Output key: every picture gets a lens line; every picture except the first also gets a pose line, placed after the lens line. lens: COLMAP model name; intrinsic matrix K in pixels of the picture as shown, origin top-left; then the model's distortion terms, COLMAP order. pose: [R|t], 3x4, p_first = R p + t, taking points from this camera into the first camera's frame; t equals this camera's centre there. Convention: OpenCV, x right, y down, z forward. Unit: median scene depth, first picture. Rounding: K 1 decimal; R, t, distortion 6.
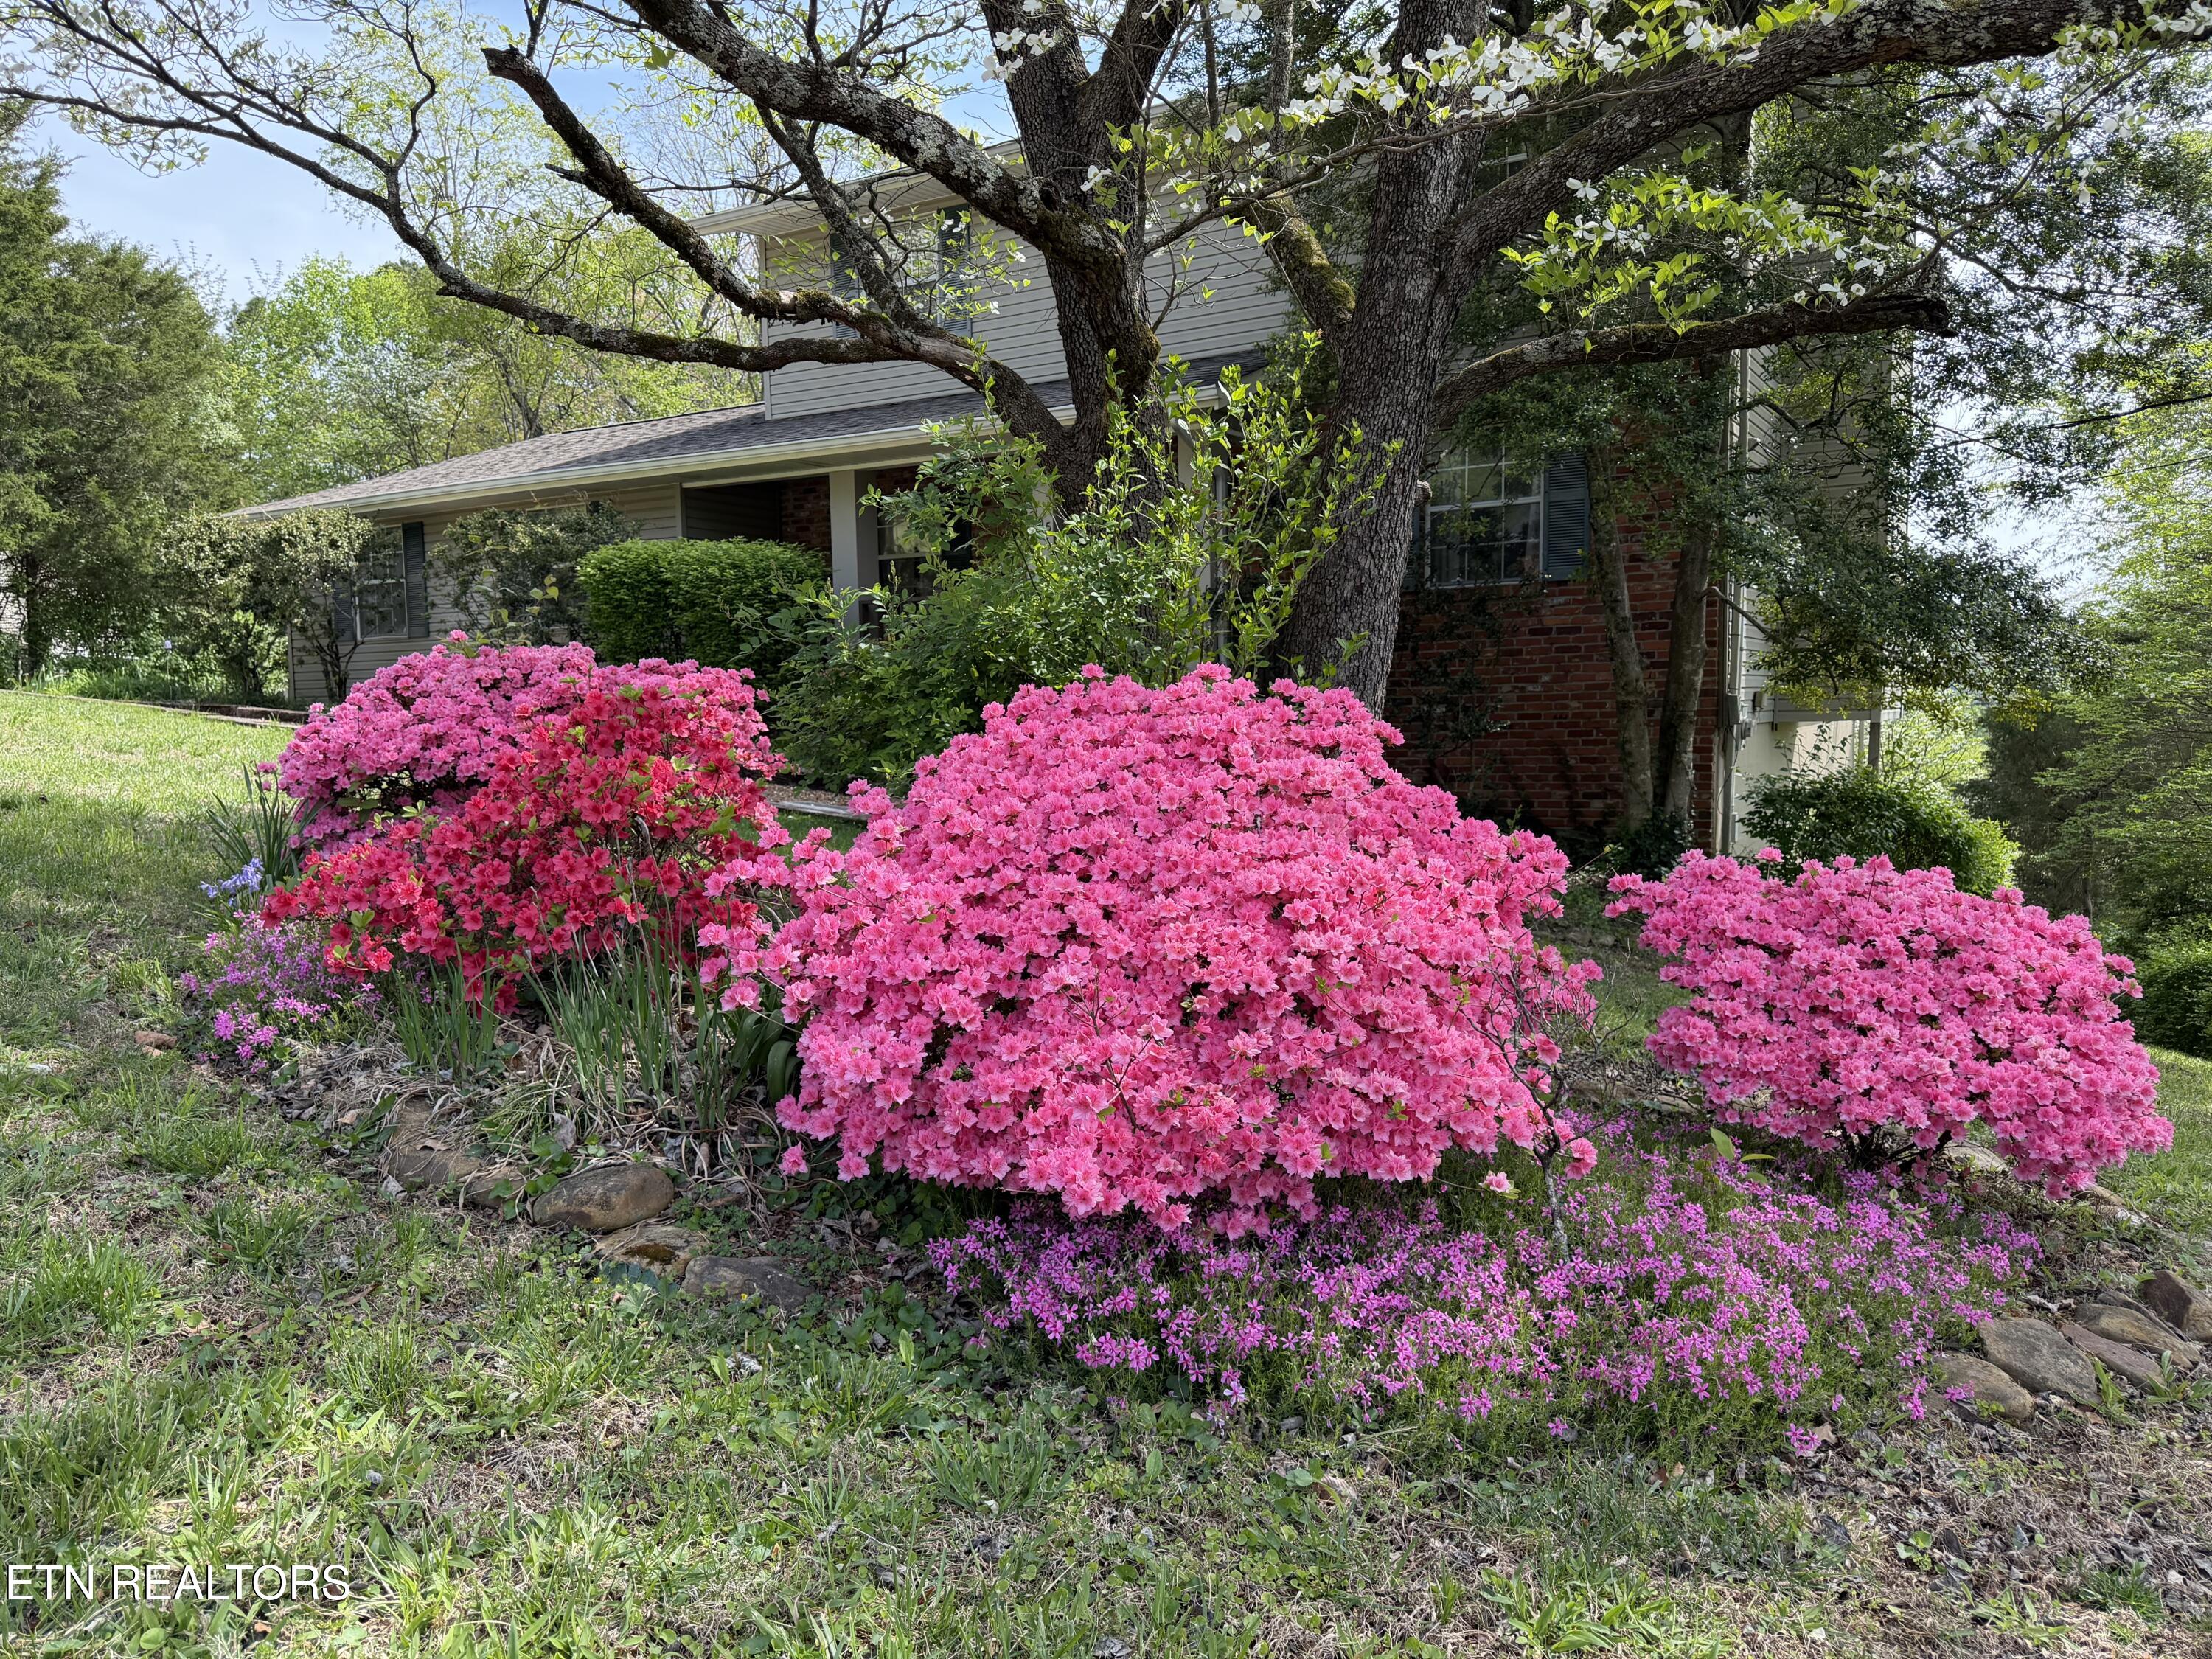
lens RADIAL K [[1553.2, 0, 1103.7], [0, 1553.2, 821.2], [0, 0, 1]] dist [0.005033, -0.005341]
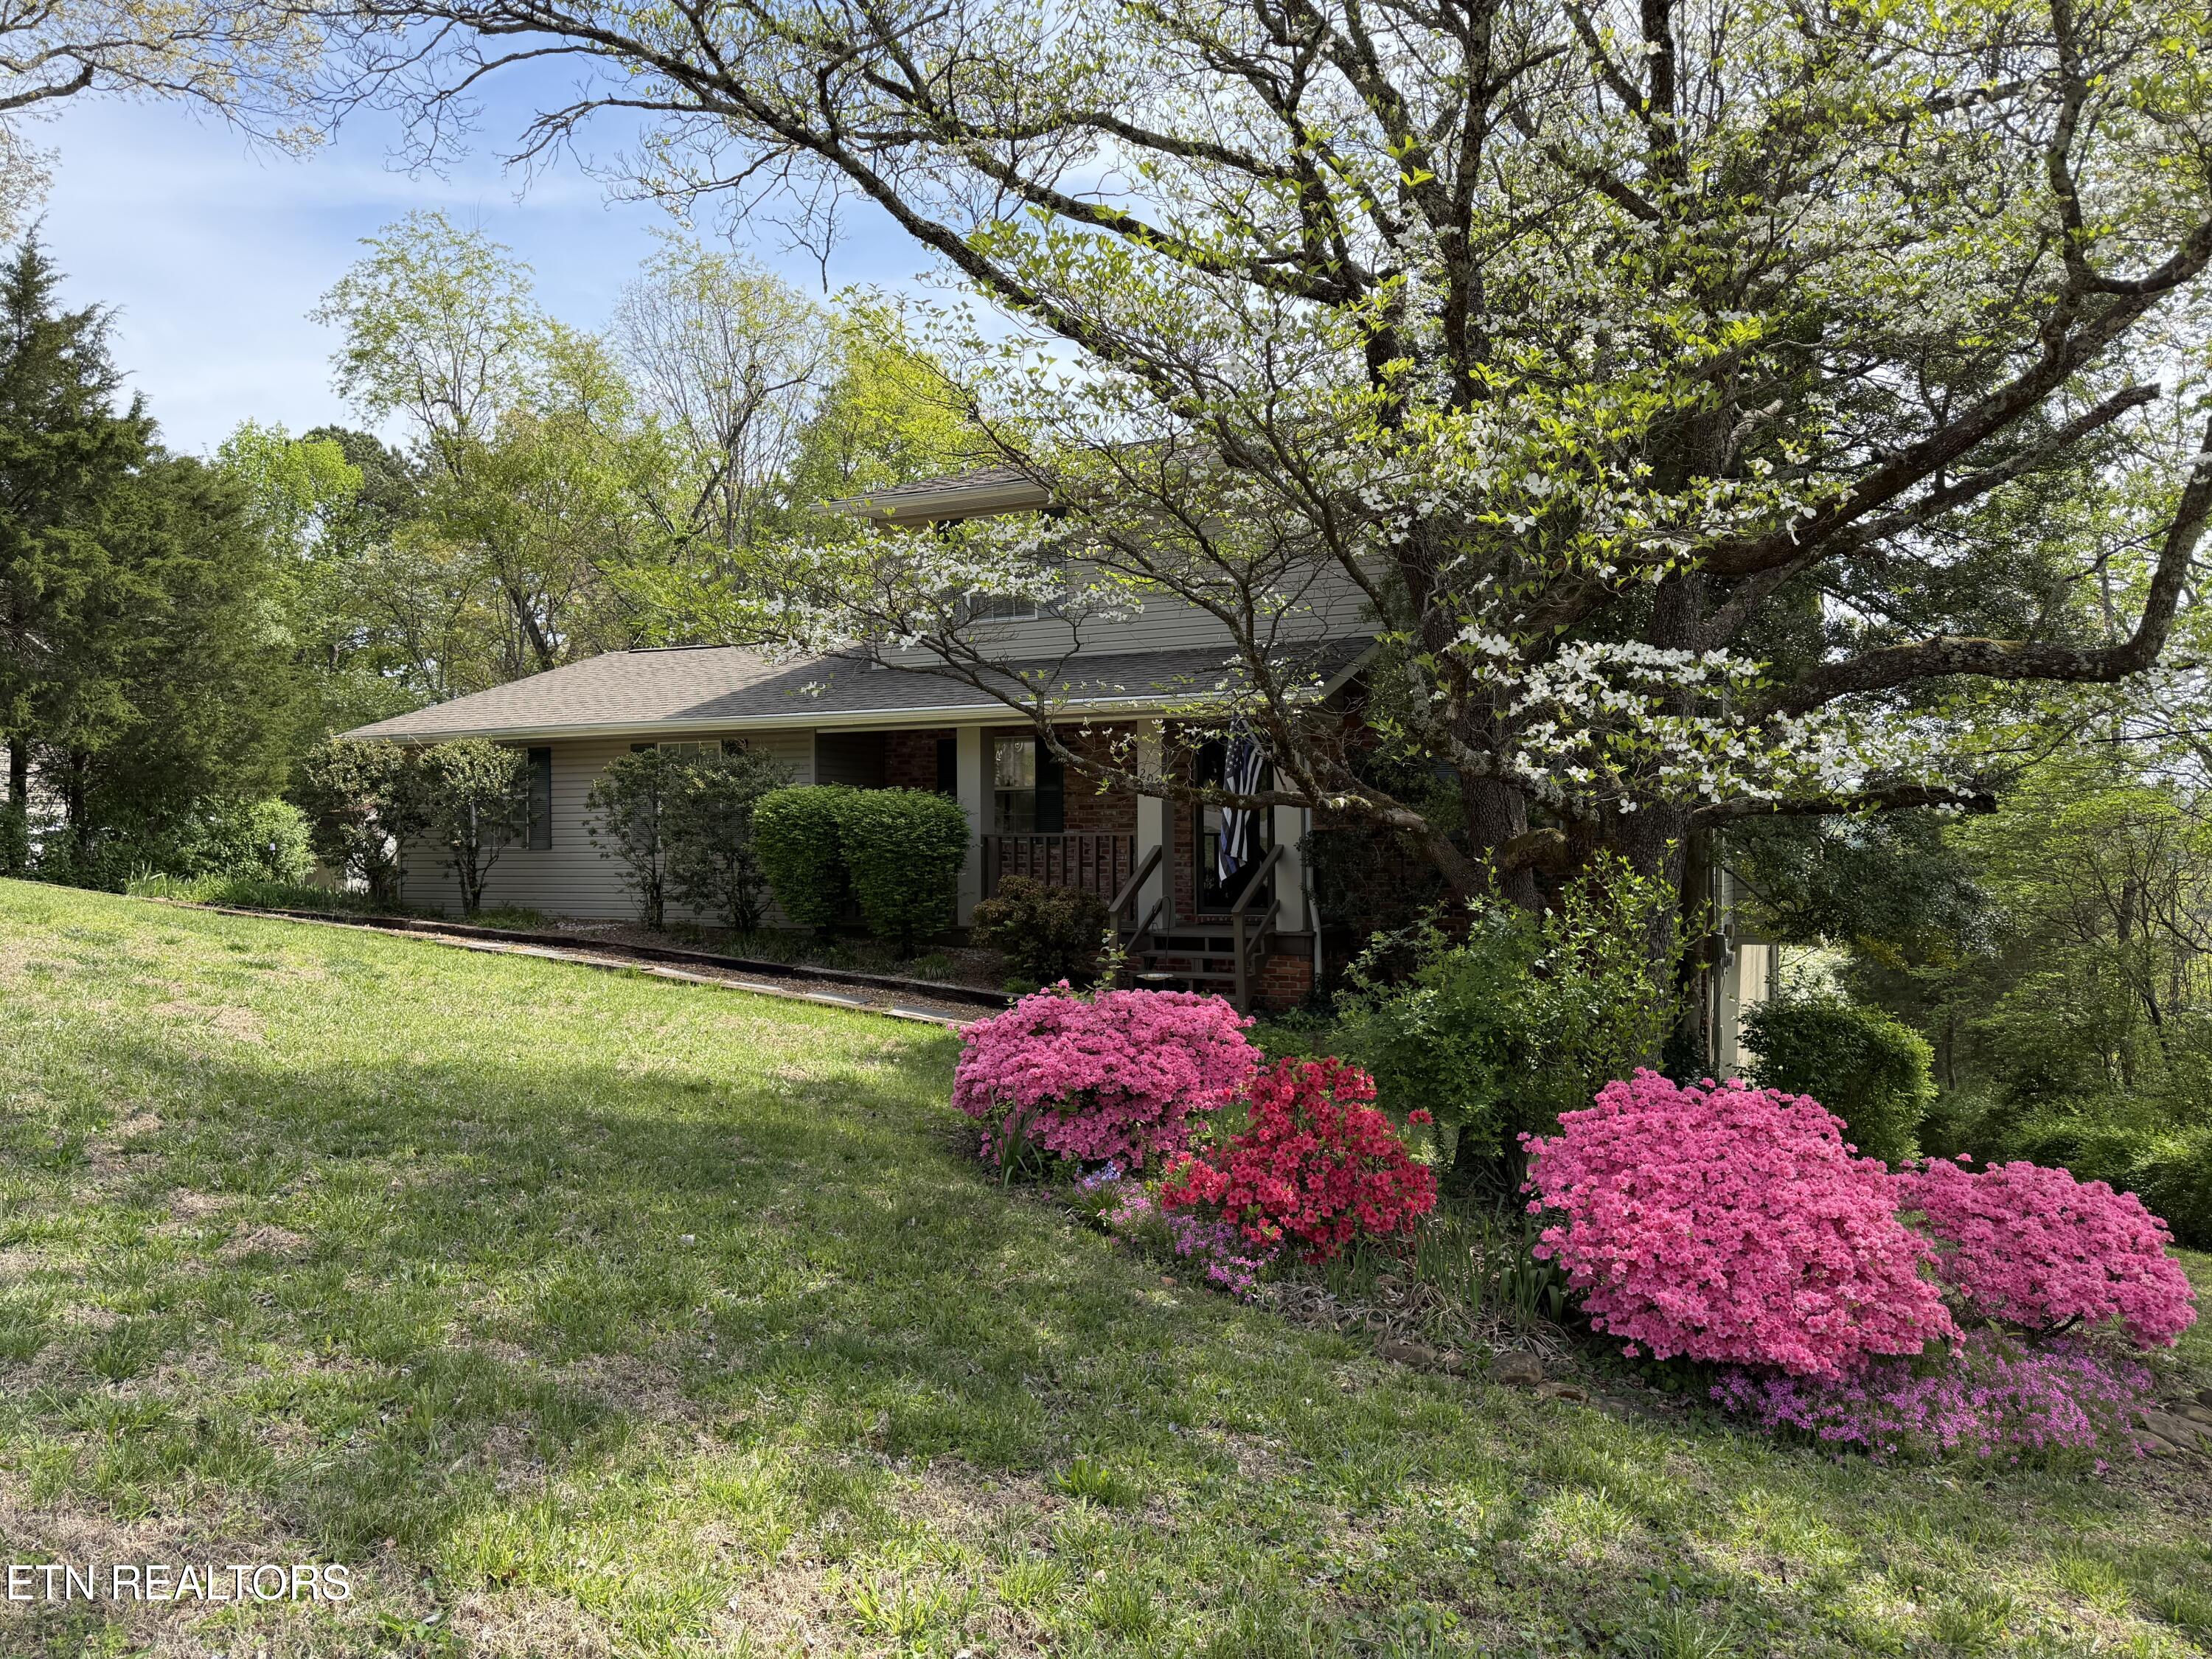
lens RADIAL K [[1553.2, 0, 1109.0], [0, 1553.2, 834.5], [0, 0, 1]] dist [0.005033, -0.005341]
pose [[0.994769, 0.008875, 0.101767, -0.881803], [-0.000801, 0.996866, -0.079105, -0.246290], [-0.102150, 0.078610, 0.991658, -0.847693]]
